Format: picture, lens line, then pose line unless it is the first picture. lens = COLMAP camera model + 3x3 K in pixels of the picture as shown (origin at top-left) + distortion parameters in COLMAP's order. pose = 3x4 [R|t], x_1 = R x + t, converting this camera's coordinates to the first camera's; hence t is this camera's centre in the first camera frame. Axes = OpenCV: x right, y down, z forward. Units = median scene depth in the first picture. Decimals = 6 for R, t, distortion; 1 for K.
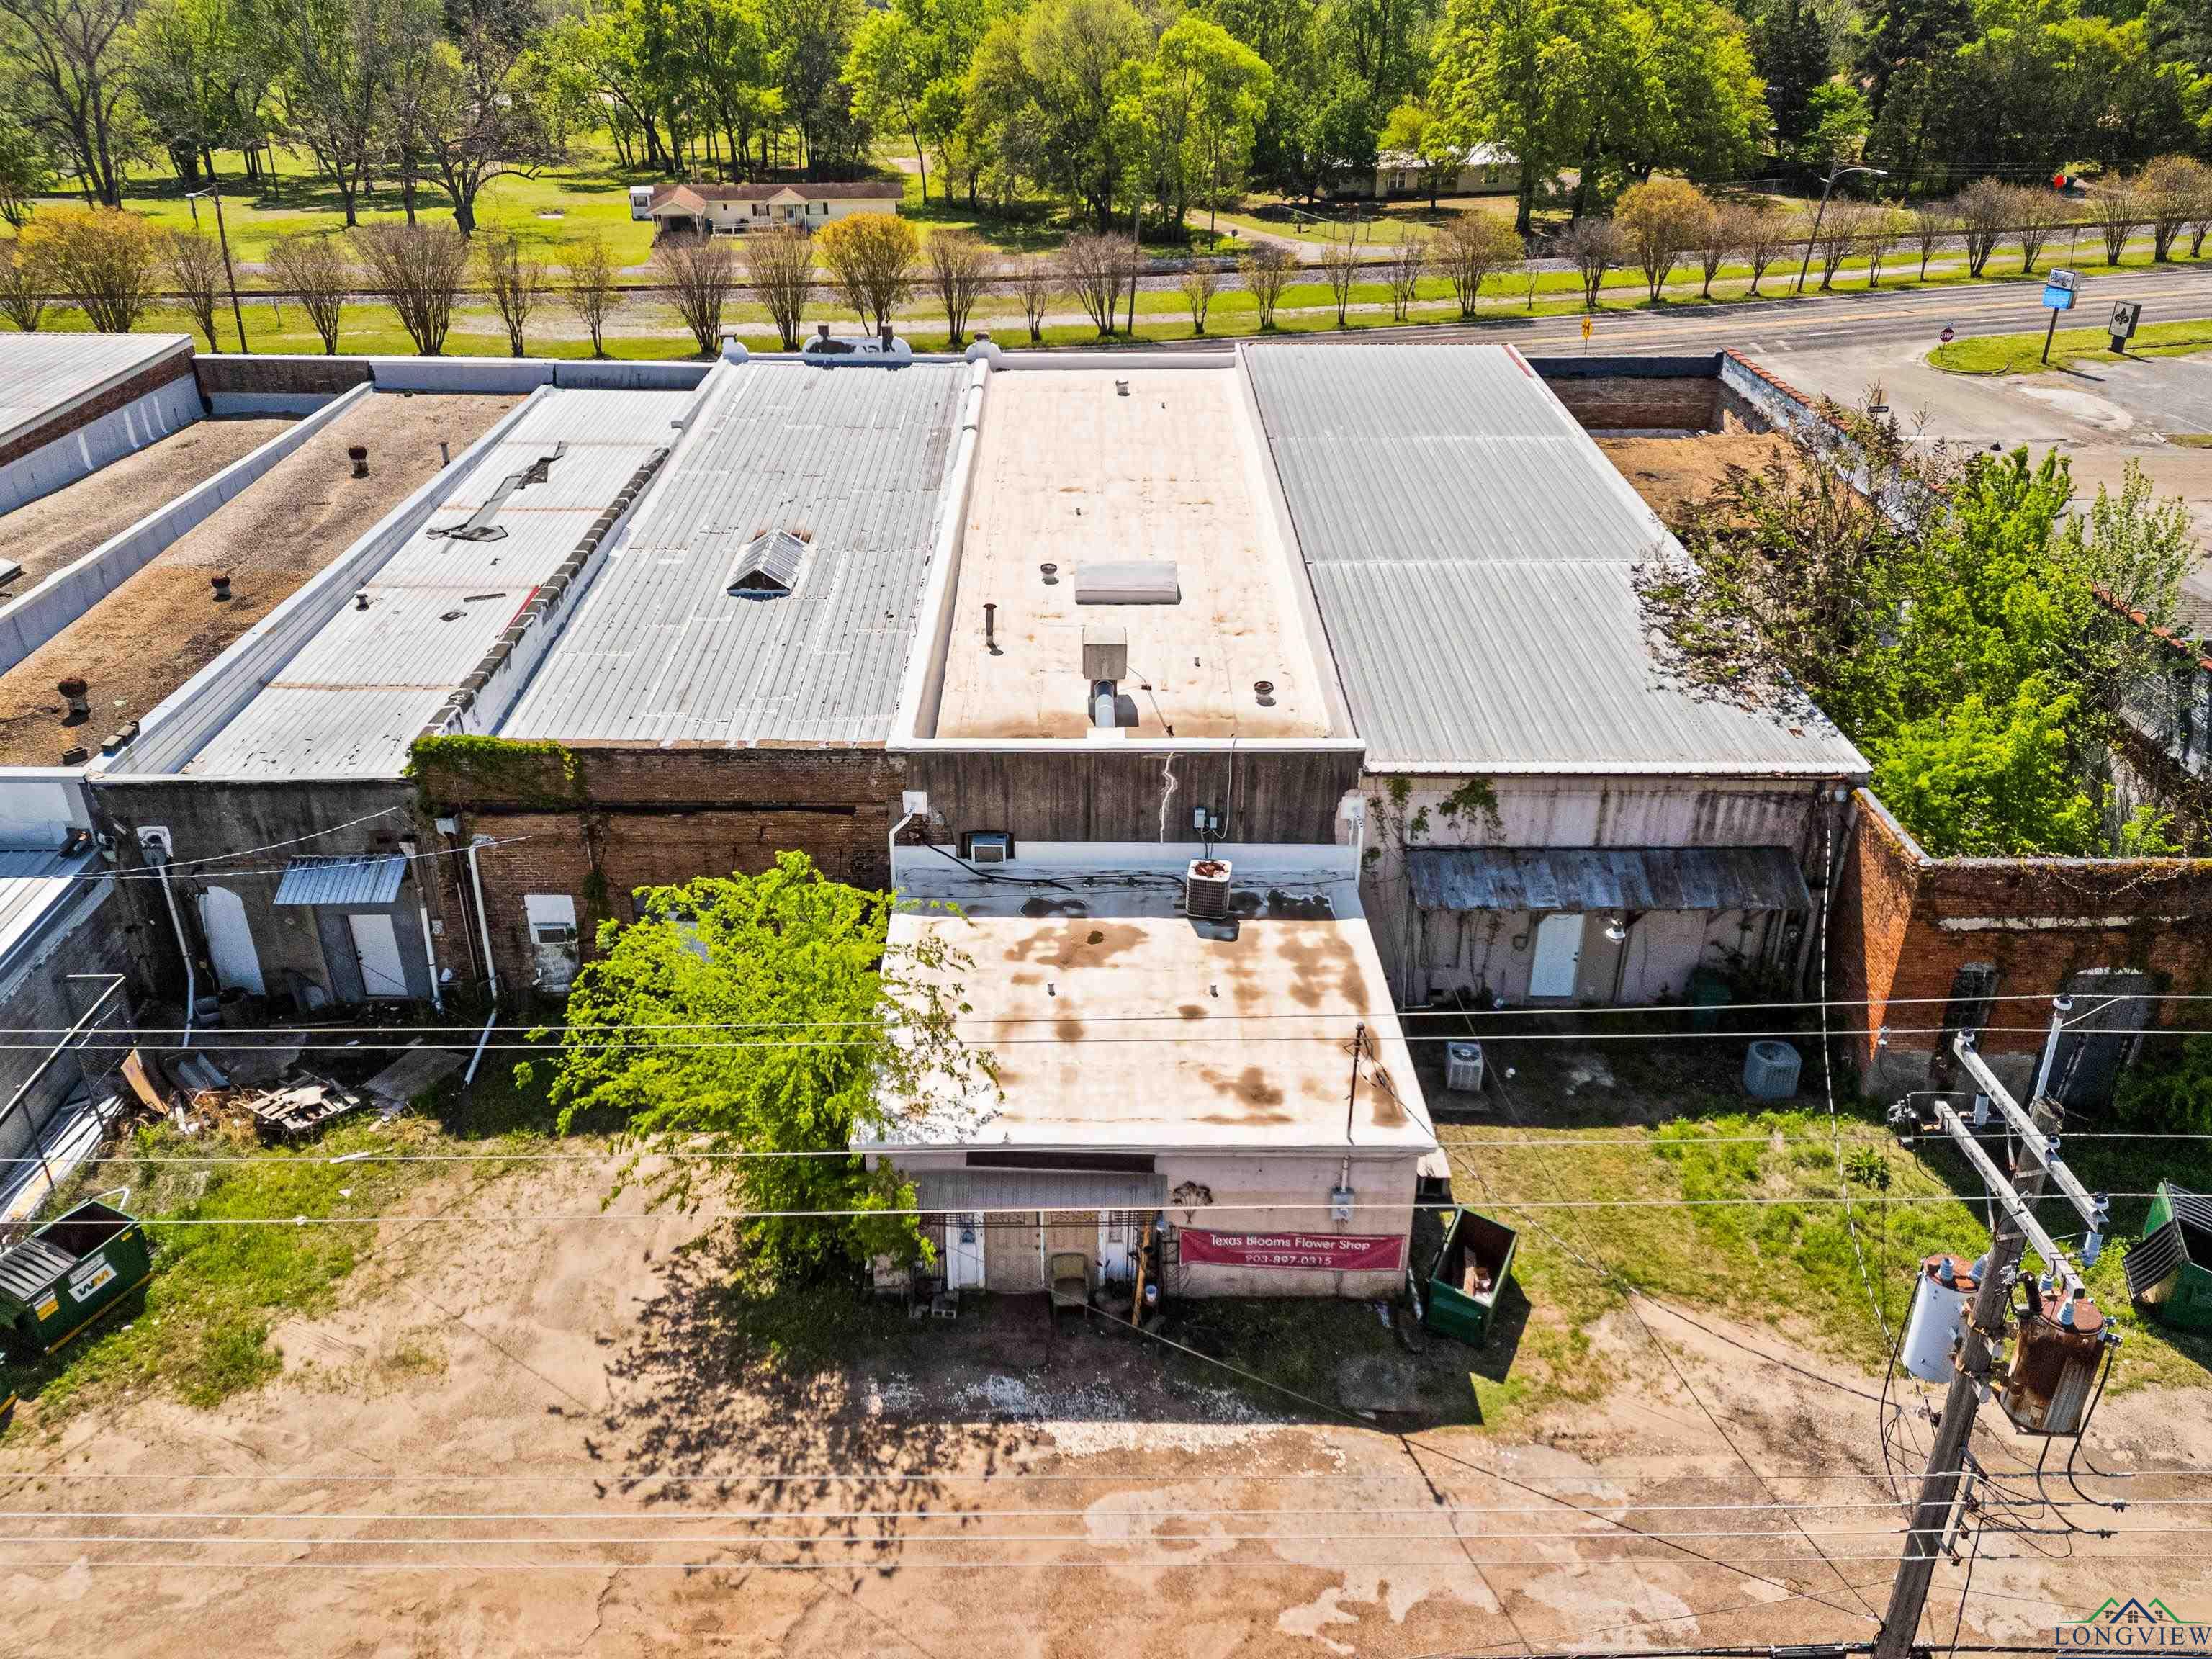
lens RADIAL K [[1562.8, 0, 1106.0], [0, 1562.8, 829.5], [0, 0, 1]] dist [0.122352, -0.139531]
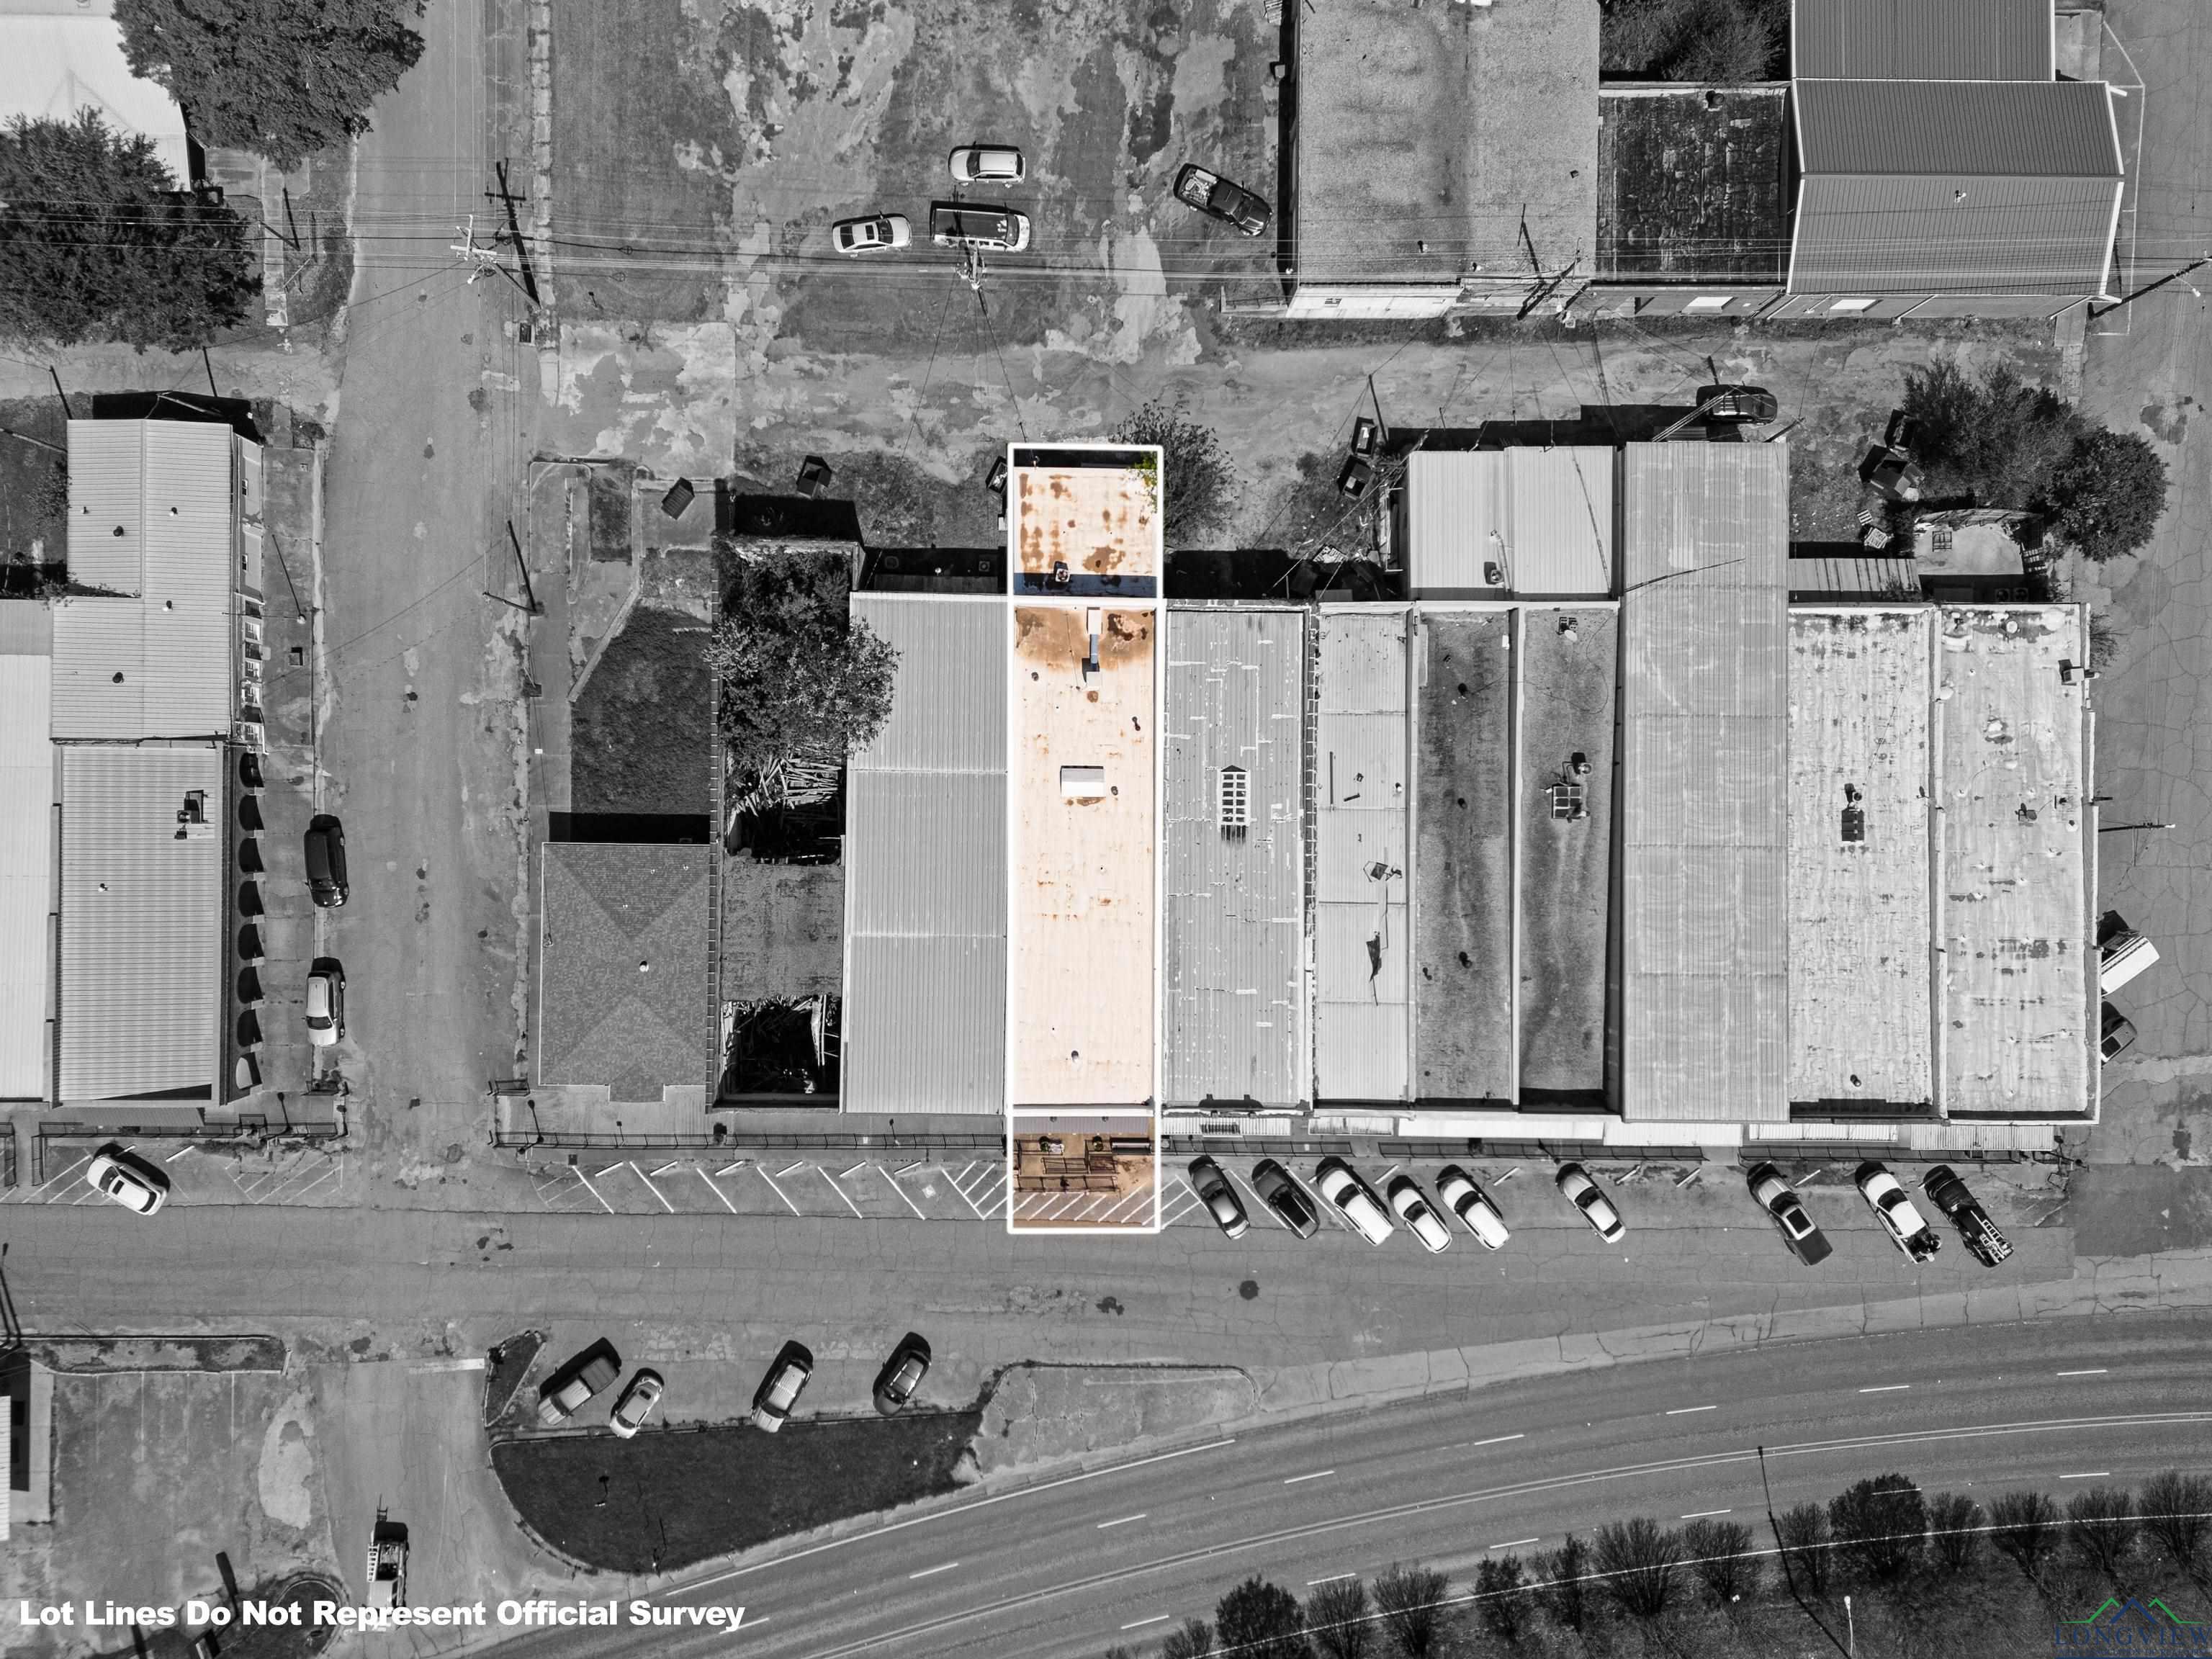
lens RADIAL K [[1562.8, 0, 1106.0], [0, 1562.8, 829.5], [0, 0, 1]] dist [0.122352, -0.139531]
pose [[-0.999116, -0.022437, -0.035564, 0.083838], [-0.019796, -0.495209, 0.868548, -3.148030], [-0.037099, 0.868484, 0.494327, -0.148729]]
